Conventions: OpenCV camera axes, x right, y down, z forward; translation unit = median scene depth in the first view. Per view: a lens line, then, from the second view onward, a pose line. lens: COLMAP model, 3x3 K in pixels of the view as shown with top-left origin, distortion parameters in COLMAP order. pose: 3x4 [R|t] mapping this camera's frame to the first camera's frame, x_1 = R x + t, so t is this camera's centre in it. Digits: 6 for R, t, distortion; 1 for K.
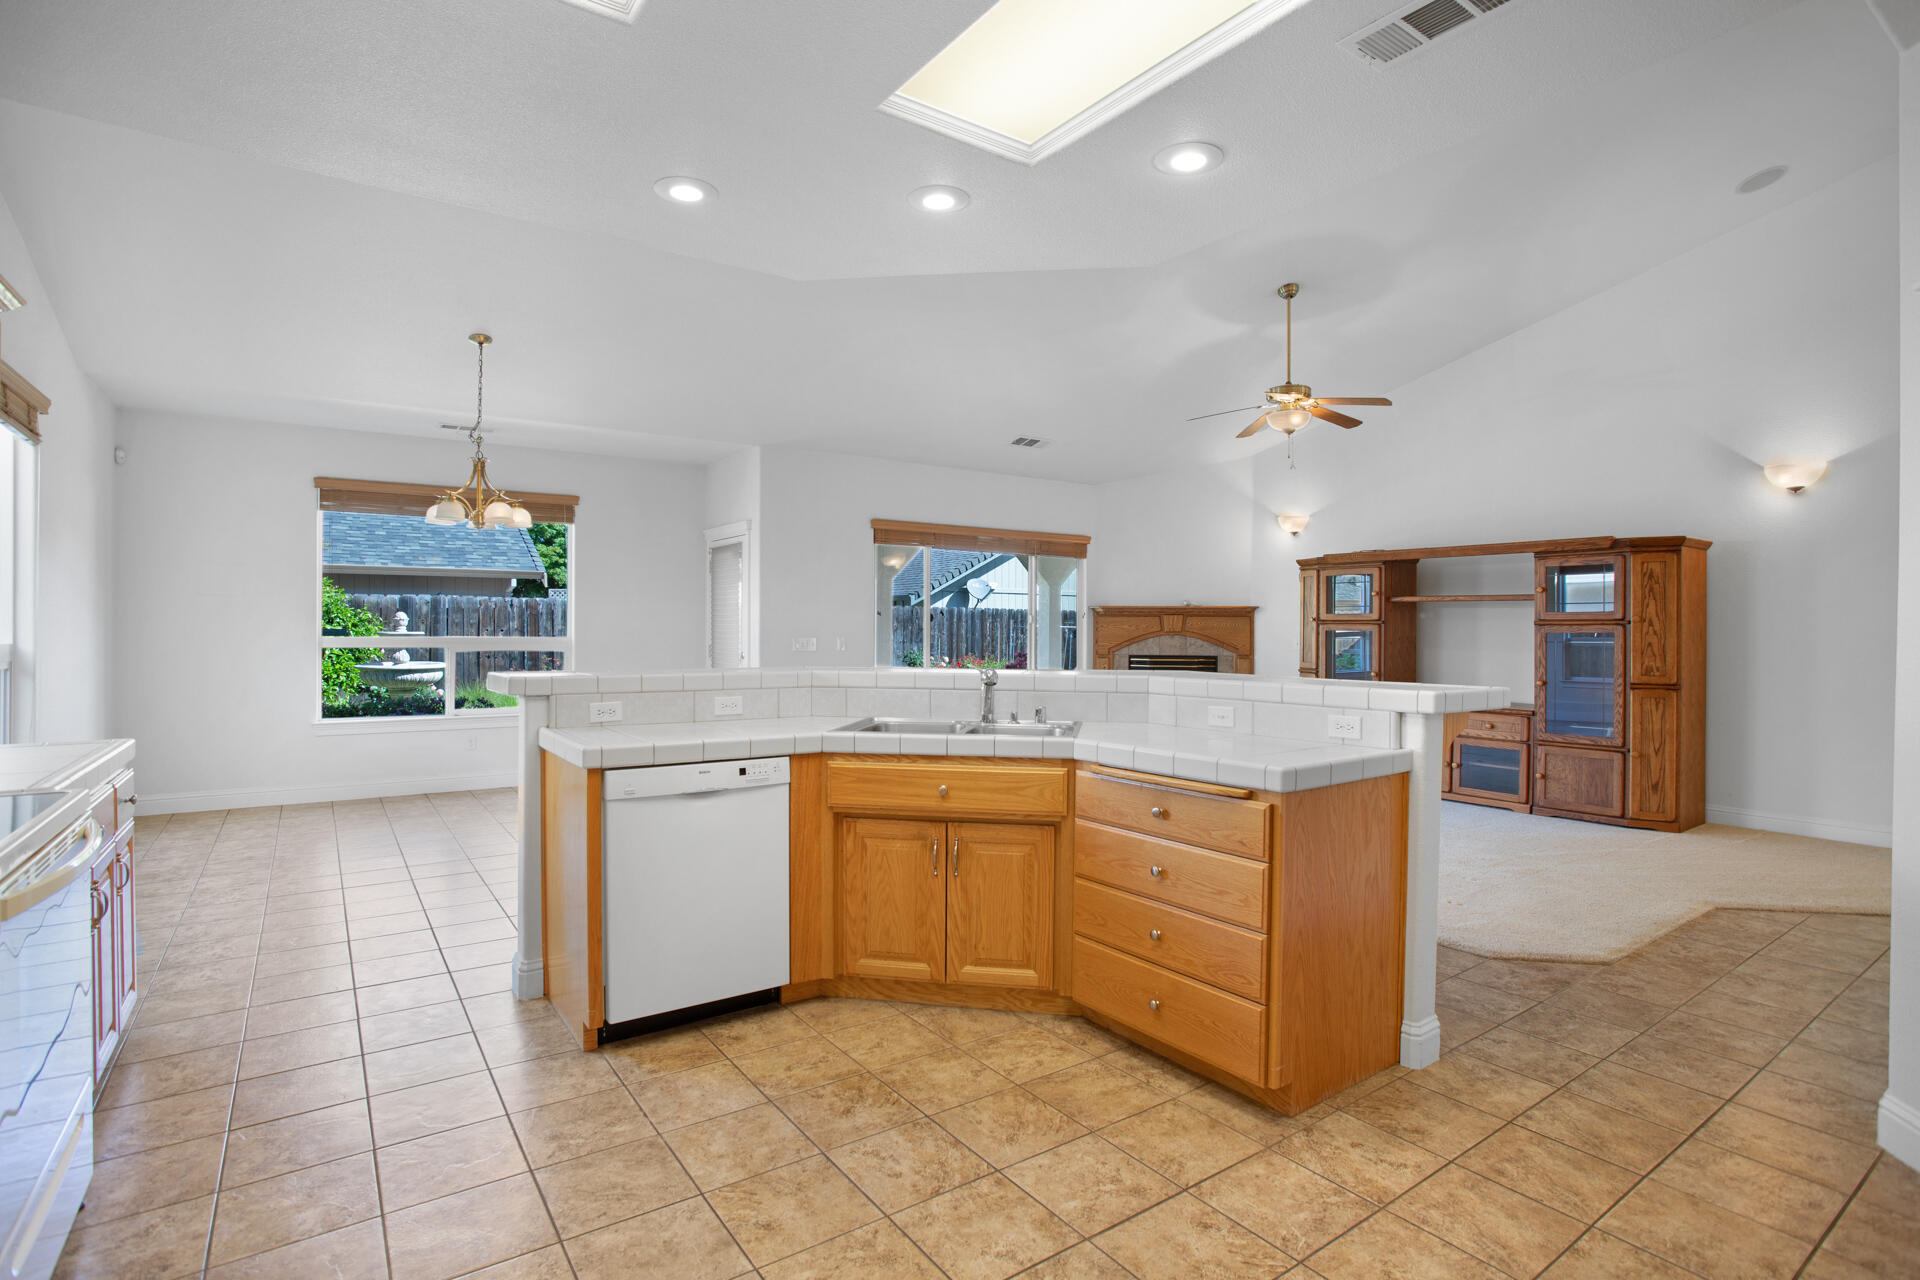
lens RADIAL K [[947.7, 0, 960.0], [0, 947.7, 640.0], [0, 0, 1]] dist [-0.073312, 0.036451]
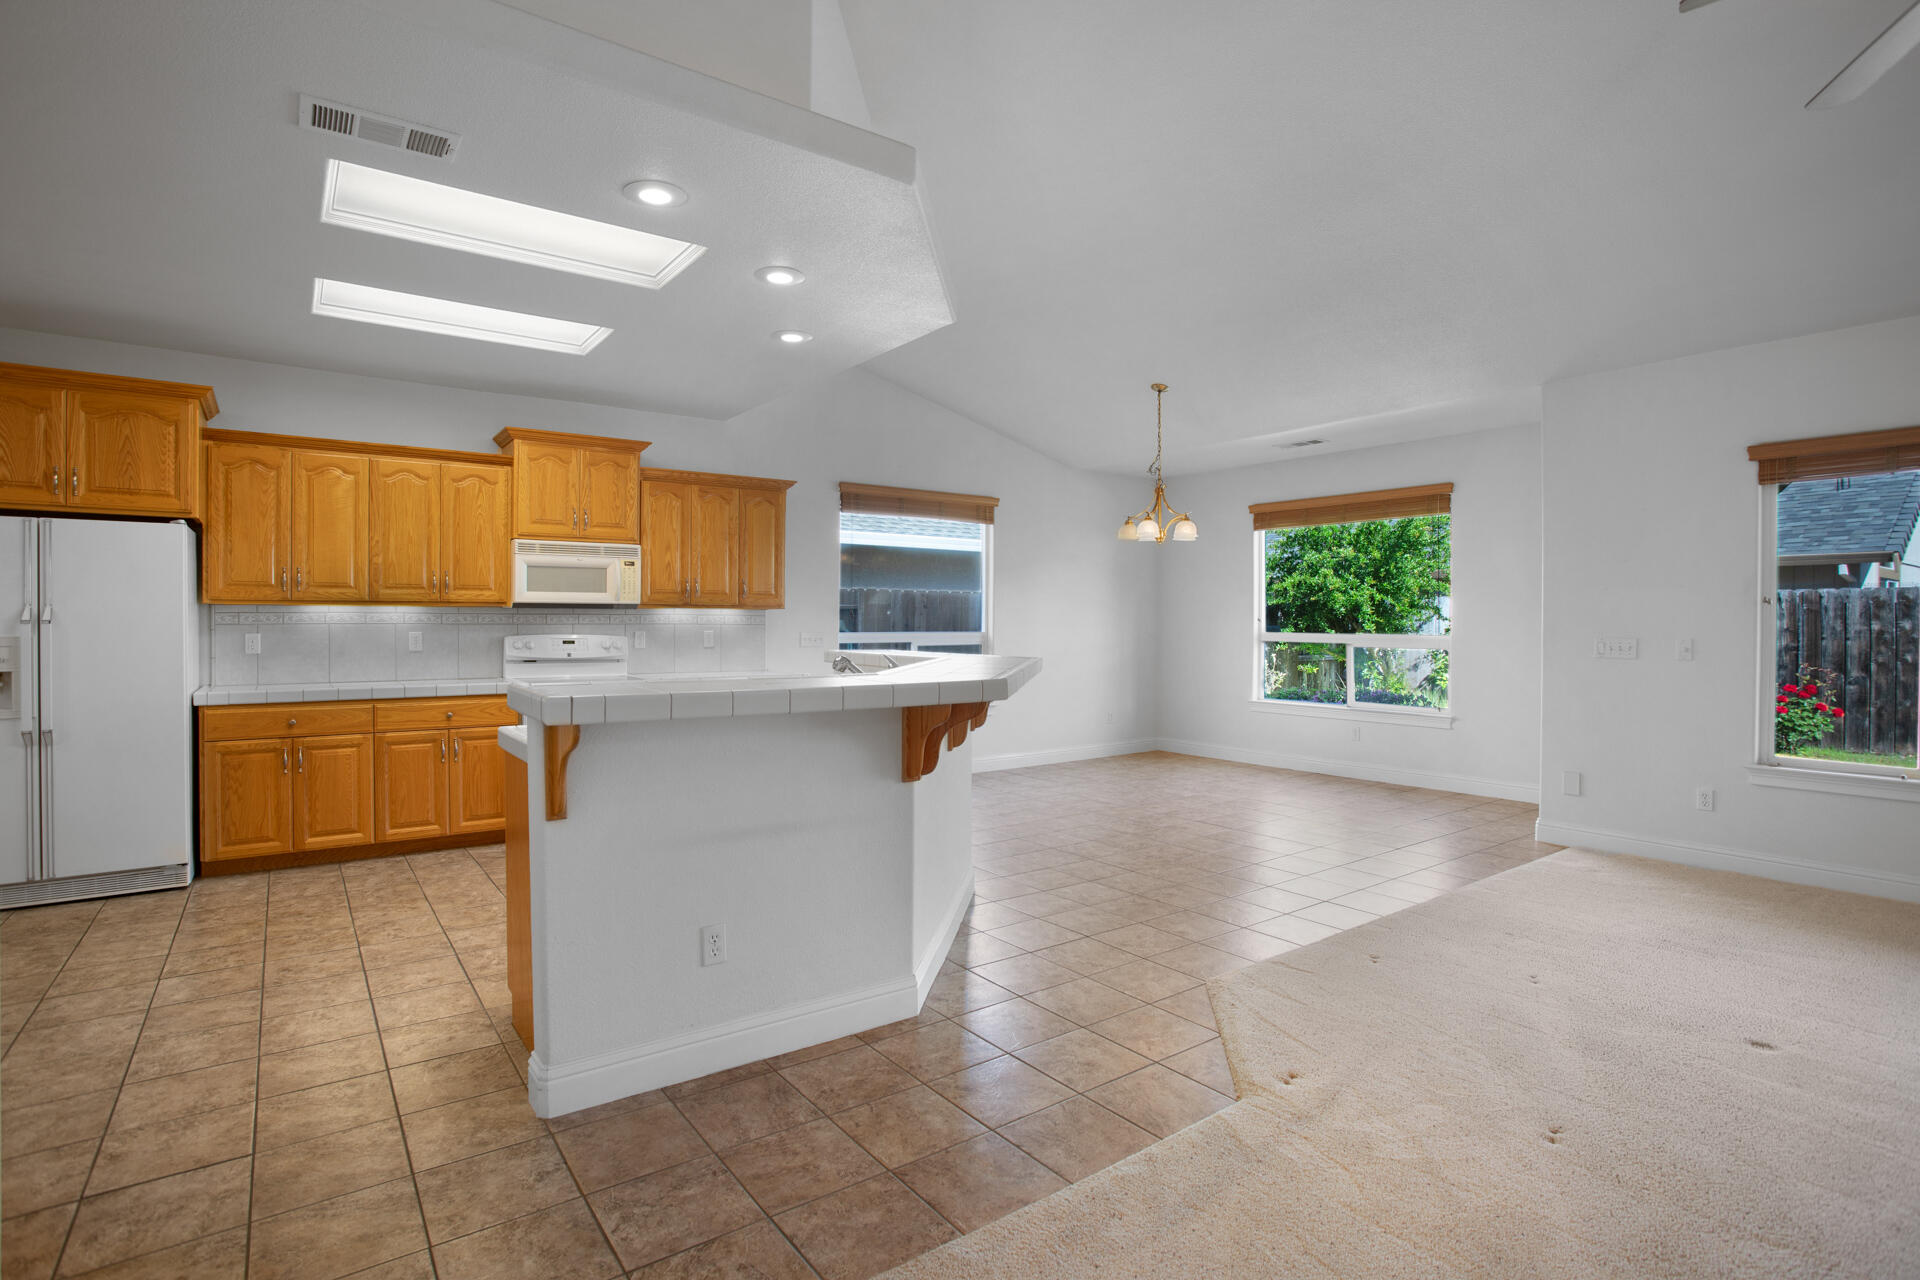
lens RADIAL K [[930.3, 0, 912.8], [0, 930.3, 633.7], [0, 0, 1]] dist [-0.049347, 0.032371]
pose [[-0.012784, 0.006793, -0.999895, 1.112747], [-0.017122, 0.999829, 0.007012, -0.005600], [0.999772, 0.017210, -0.012666, 1.102923]]
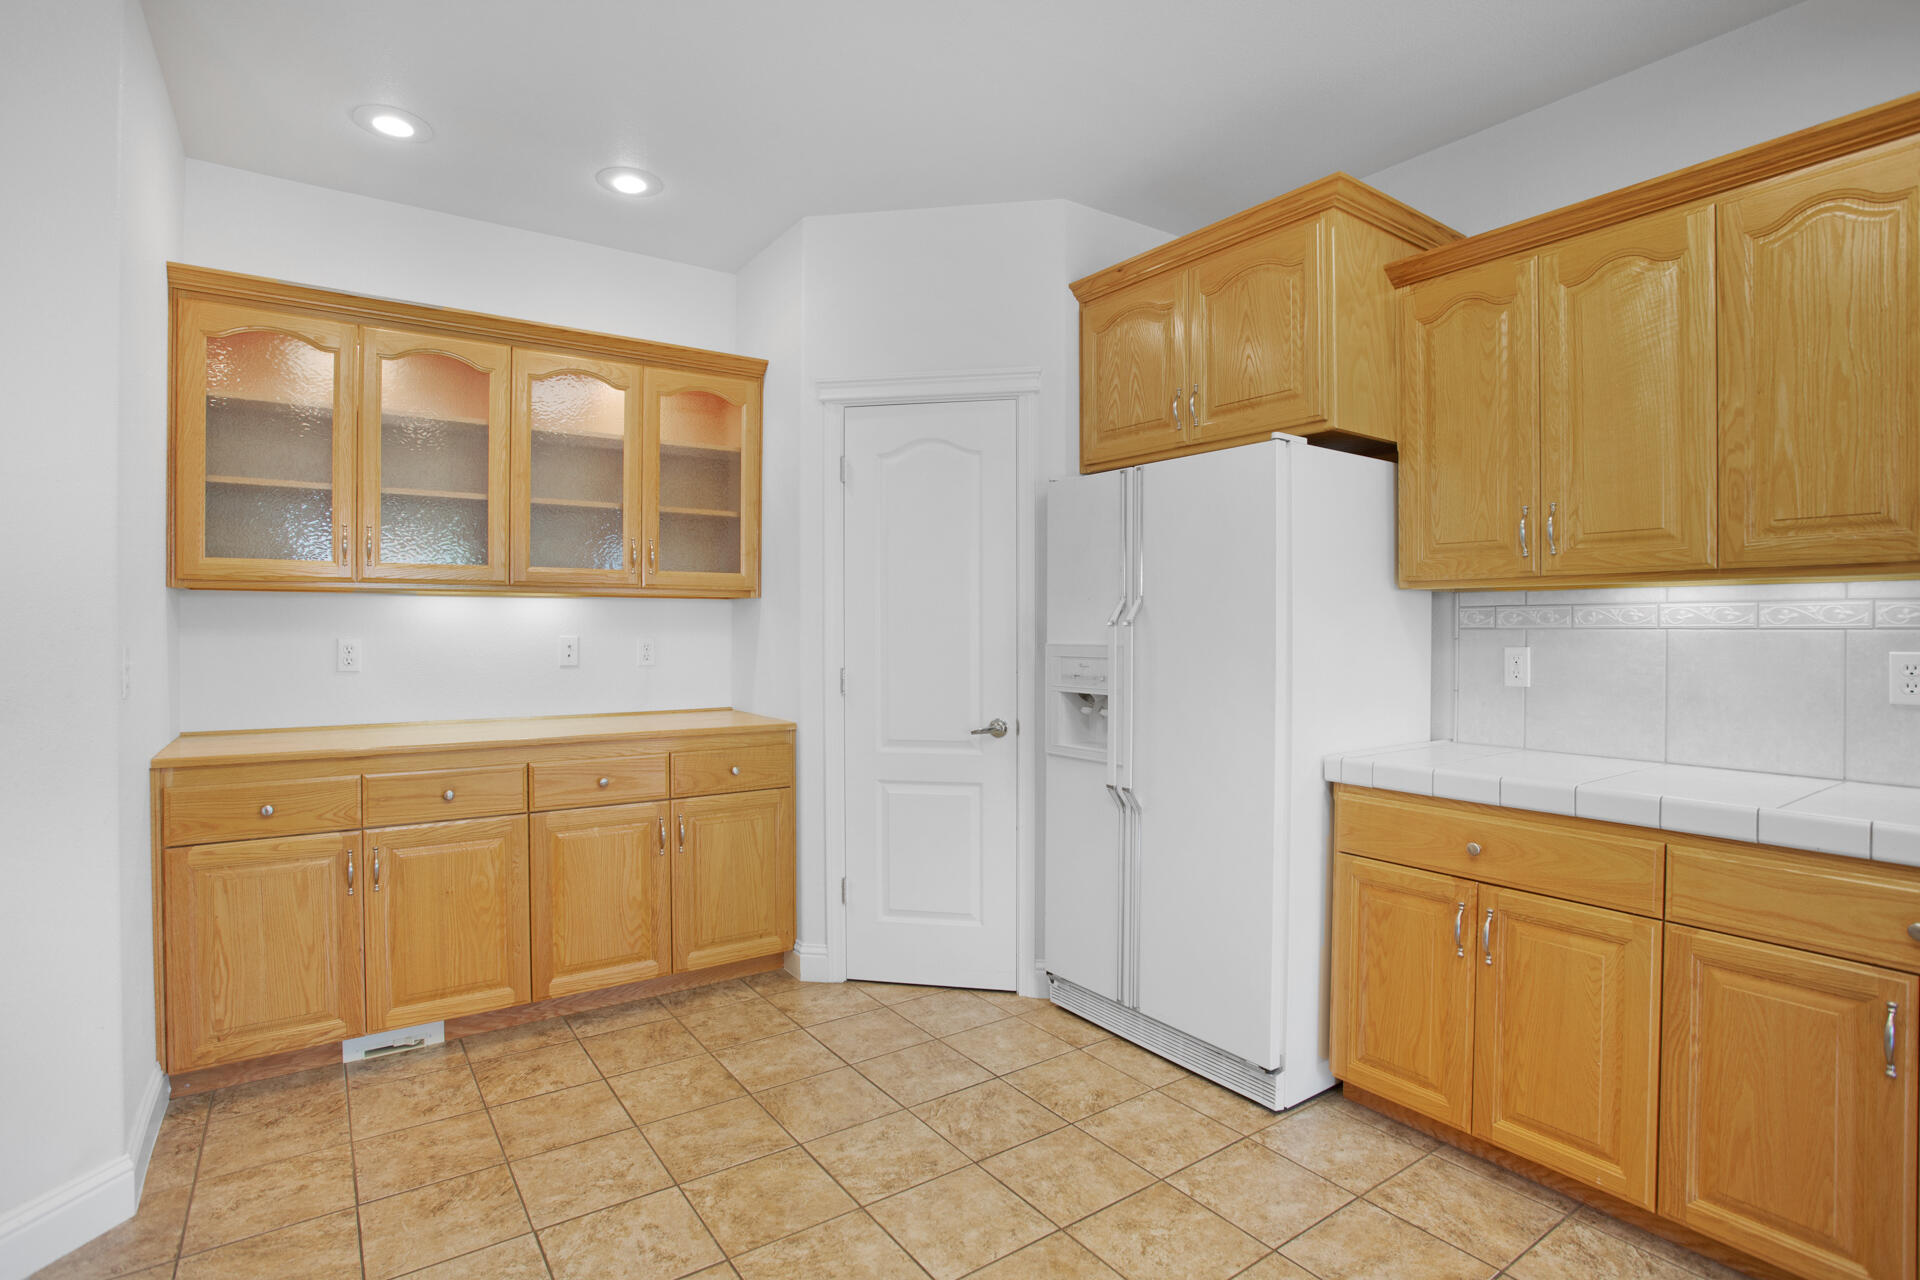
lens RADIAL K [[960.5, 0, 962.9], [0, 960.5, 634.3], [0, 0, 1]] dist [-0.073110, 0.036442]
pose [[-0.999522, -0.009623, -0.029388, 0.091139], [-0.010271, 0.999705, 0.021988, -0.000112], [0.029168, 0.022279, -0.999326, 0.763337]]
